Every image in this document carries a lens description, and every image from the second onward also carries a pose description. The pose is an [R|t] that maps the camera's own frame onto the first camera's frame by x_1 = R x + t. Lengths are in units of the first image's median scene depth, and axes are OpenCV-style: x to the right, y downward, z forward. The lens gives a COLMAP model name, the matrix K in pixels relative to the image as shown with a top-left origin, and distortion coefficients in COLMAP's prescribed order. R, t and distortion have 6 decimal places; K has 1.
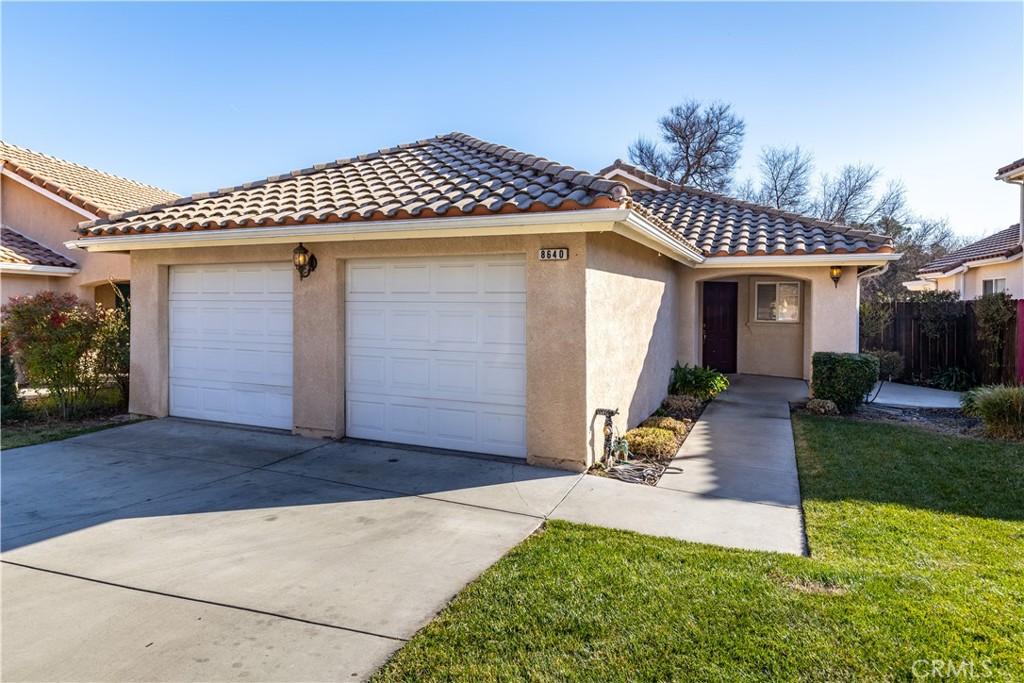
lens RADIAL K [[558.2, 0, 533.1], [0, 558.2, 321.7], [0, 0, 1]] dist [0.010484, 0.000216]
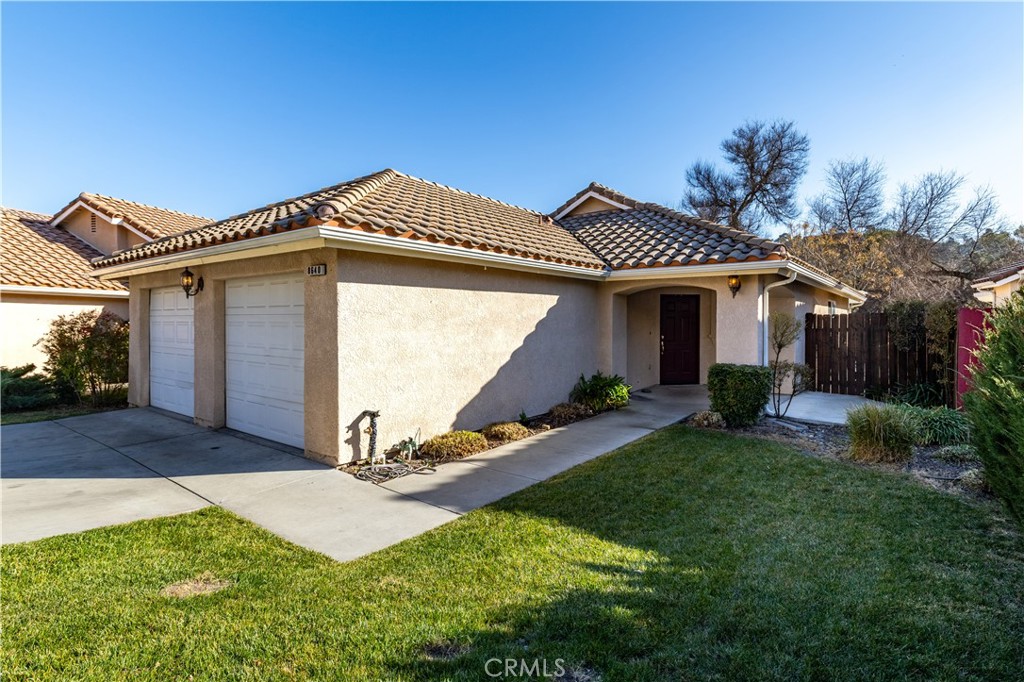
lens RADIAL K [[492.6, 0, 512.9], [0, 492.6, 334.3], [0, 0, 1]] dist [-0.001930, 0.000174]
pose [[0.973371, 0.000357, -0.229233, 0.357255], [-0.000819, 0.999998, -0.001919, 0.004961], [0.229232, 0.002056, 0.973370, 0.074789]]
